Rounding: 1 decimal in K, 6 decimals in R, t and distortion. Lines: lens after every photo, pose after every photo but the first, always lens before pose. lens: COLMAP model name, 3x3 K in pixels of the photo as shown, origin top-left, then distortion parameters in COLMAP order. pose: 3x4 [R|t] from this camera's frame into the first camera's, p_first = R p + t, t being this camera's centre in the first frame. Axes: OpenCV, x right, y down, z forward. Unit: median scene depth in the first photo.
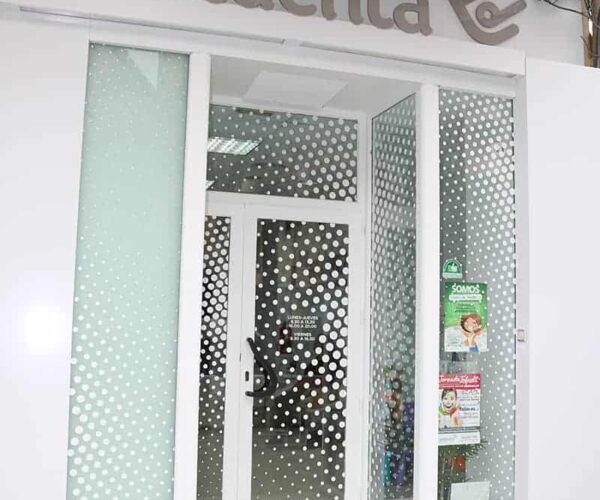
lens RADIAL K [[734.2, 0, 298.2], [0, 734.2, 251.8], [0, 0, 1]] dist [-0.139445, 0.000000]
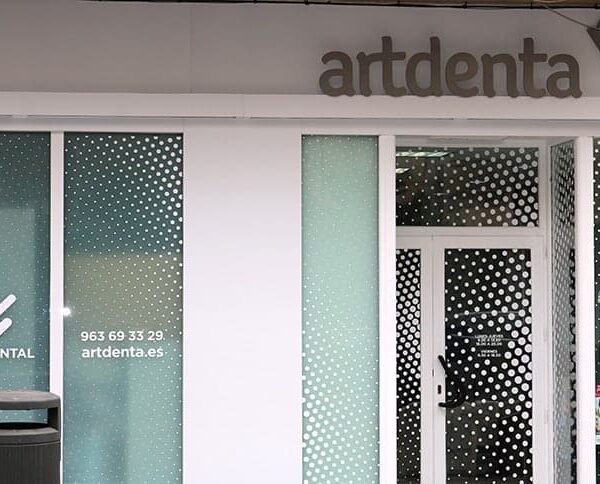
lens RADIAL K [[1885.9, 0, 300.9], [0, 1885.9, 239.9], [0, 0, 1]] dist [0.015596, 0.000000]
pose [[0.981300, -0.029573, -0.190201, 0.278399], [0.042191, 0.997144, 0.062637, -0.250054], [0.187805, -0.069491, 0.979745, -1.865774]]
